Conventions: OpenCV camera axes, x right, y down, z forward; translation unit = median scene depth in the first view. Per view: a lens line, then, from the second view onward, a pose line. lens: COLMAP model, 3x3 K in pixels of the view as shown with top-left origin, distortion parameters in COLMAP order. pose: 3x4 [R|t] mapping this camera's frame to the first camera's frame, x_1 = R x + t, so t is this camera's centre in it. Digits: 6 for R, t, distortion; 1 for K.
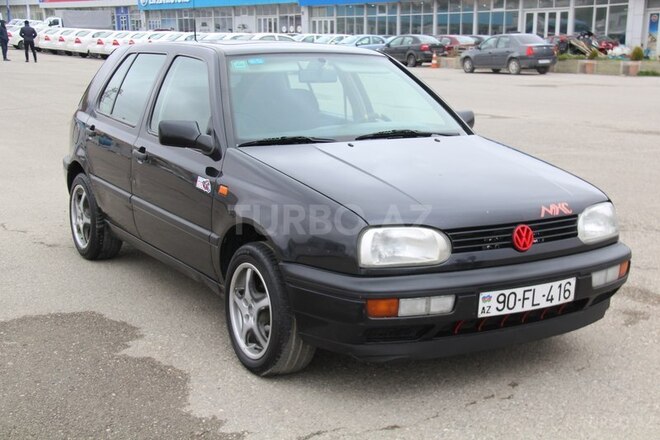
lens RADIAL K [[982.9, 0, 328.9], [0, 982.9, 221.2], [0, 0, 1]] dist [0.180741, 0.000000]
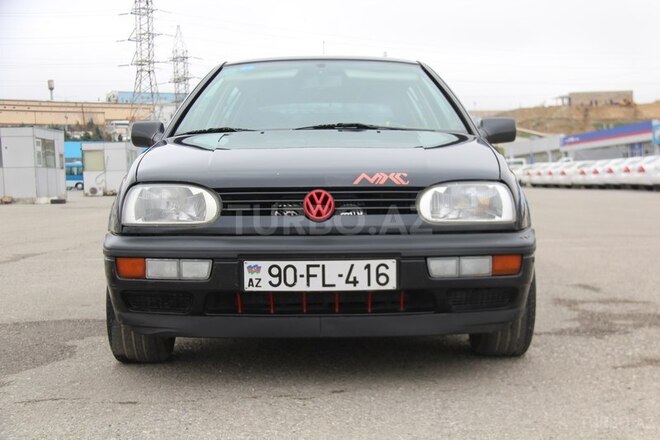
lens RADIAL K [[982.9, 0, 330.0], [0, 982.9, 219.4], [0, 0, 1]] dist [0.180741, 0.000000]
pose [[0.837149, -0.003139, -0.546967, 0.670464], [-0.084353, 0.987280, -0.134771, 0.142665], [0.540432, 0.158961, 0.826235, 0.312639]]
